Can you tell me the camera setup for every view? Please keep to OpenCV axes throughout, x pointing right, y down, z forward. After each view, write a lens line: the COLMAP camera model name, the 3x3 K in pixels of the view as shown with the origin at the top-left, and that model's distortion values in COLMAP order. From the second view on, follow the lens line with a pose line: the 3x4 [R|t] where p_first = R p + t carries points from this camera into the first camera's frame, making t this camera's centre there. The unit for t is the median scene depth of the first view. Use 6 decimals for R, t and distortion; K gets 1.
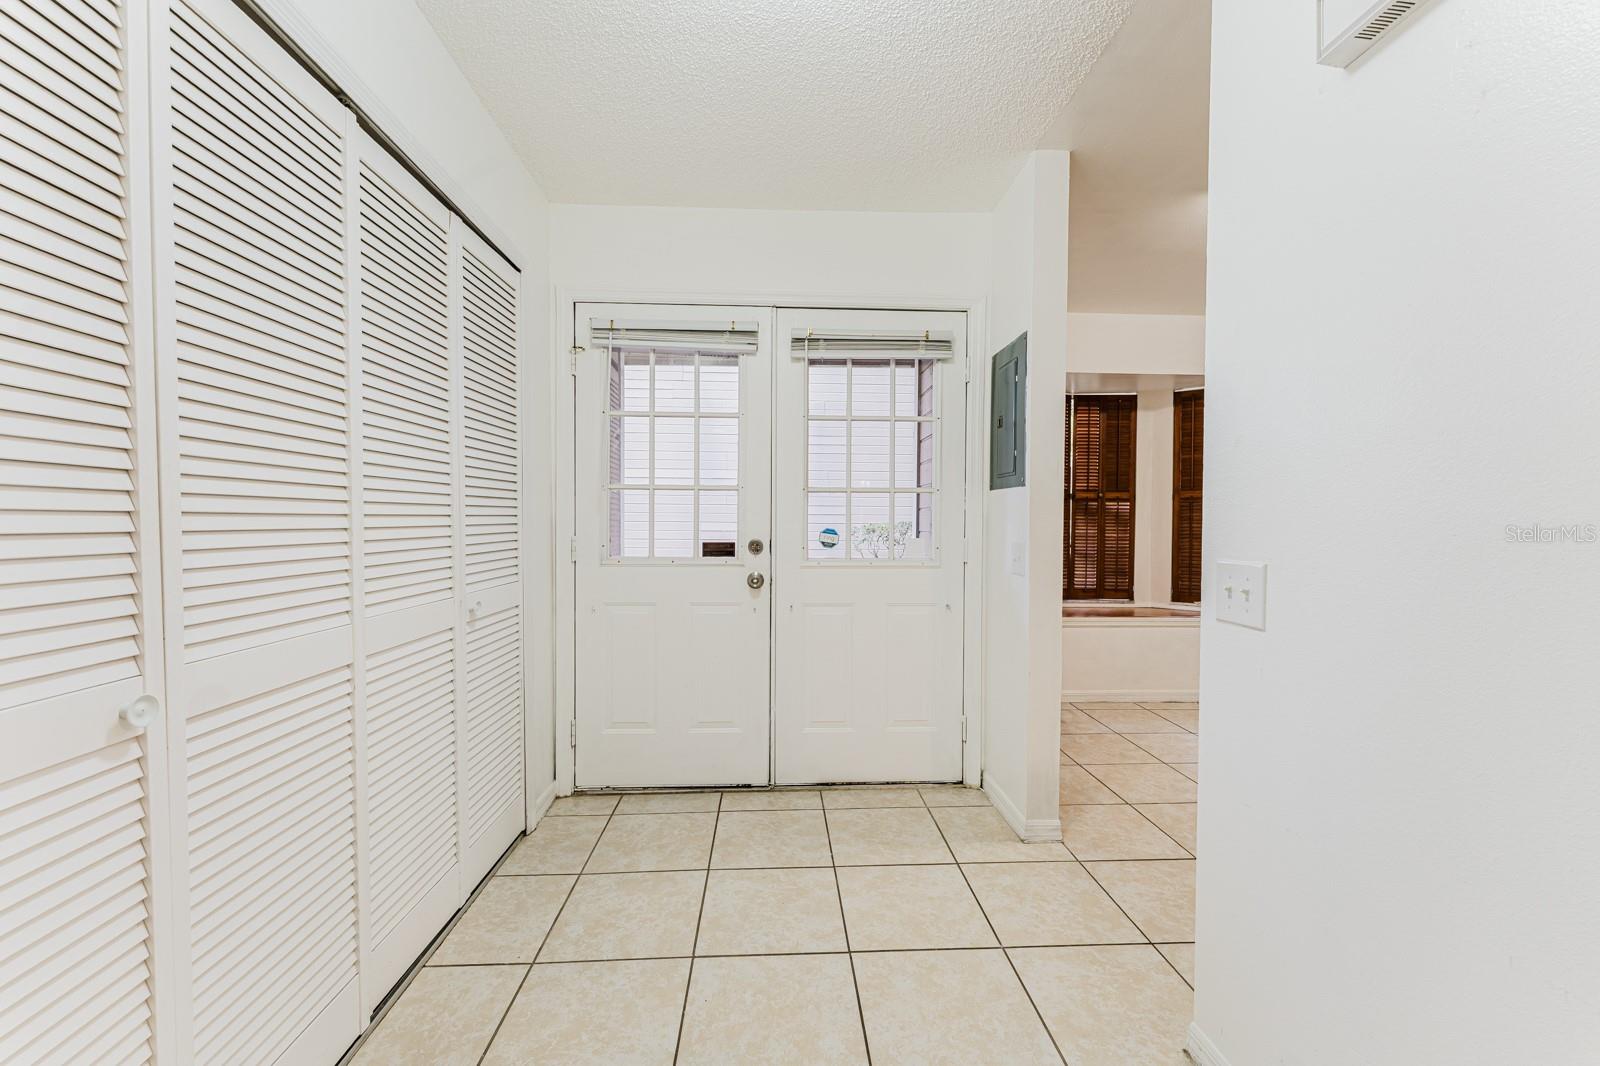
lens RADIAL K [[645.2, 0, 810.1], [0, 645.2, 531.3], [0, 0, 1]] dist [-0.001683, 0.001303]
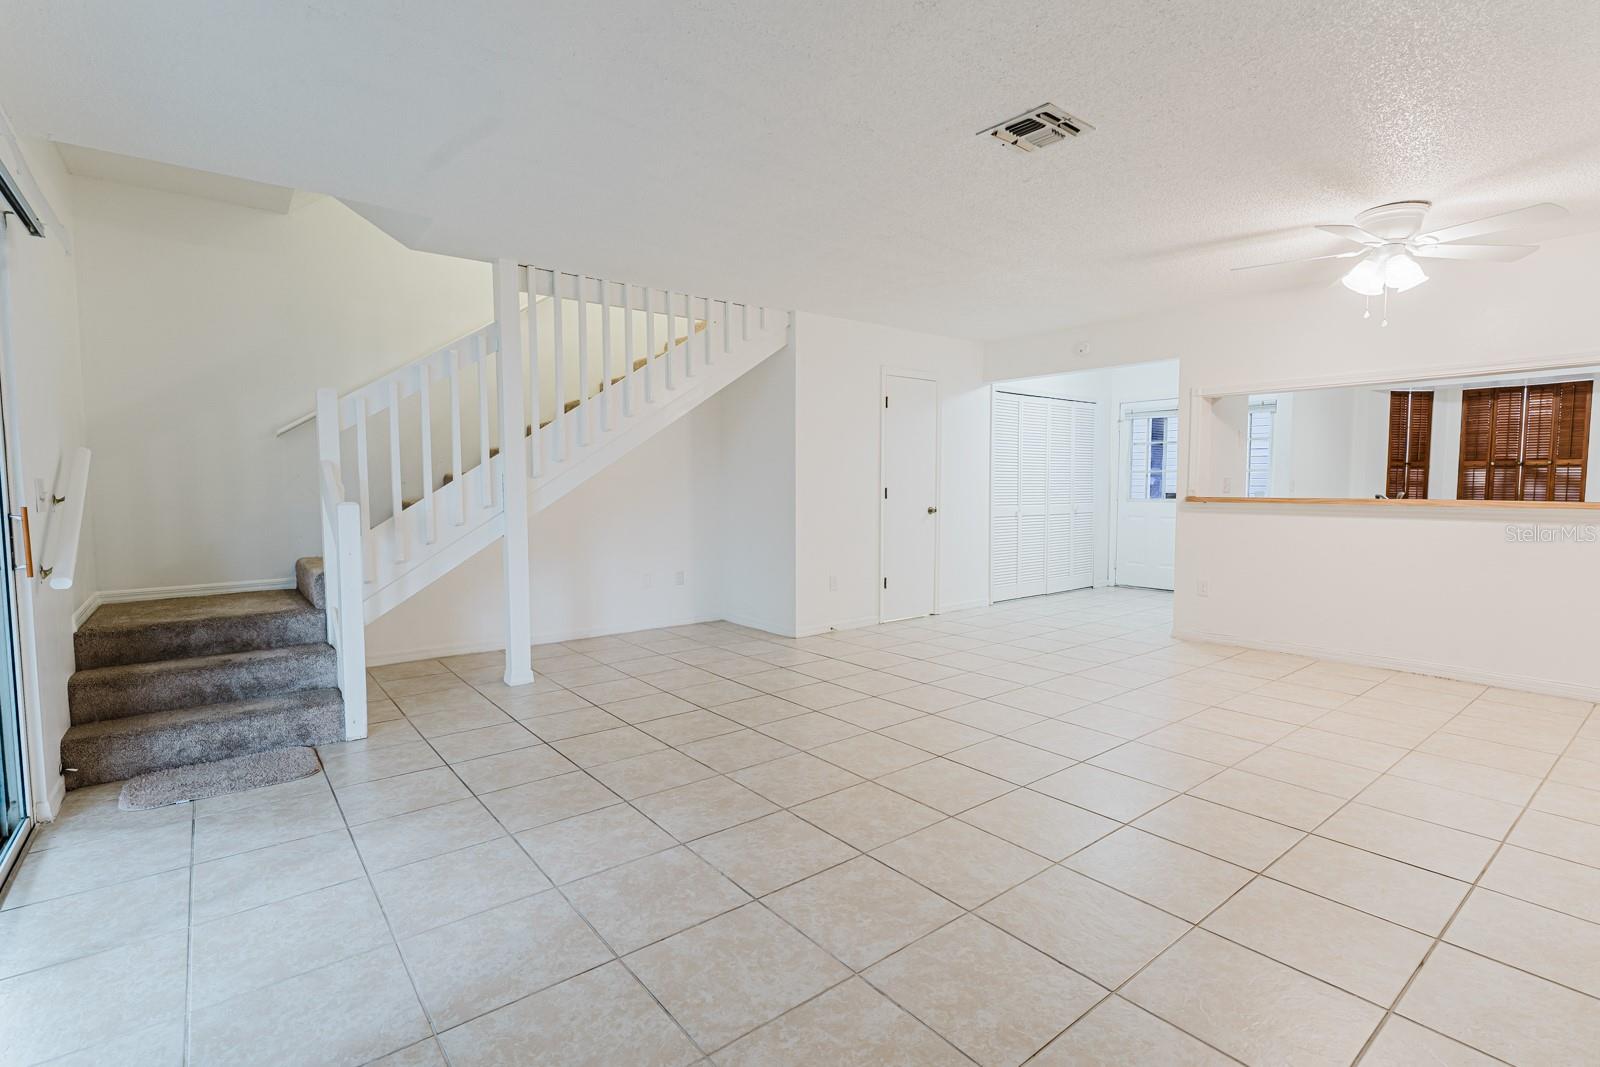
lens RADIAL K [[746.6, 0, 802.6], [0, 746.6, 534.5], [0, 0, 1]] dist [-0.002463, -0.000268]
pose [[0.583367, 0.042576, -0.811092, 0.787345], [-0.009855, 0.998923, 0.045347, 0.034308], [0.812149, -0.018461, 0.583159, -1.060997]]
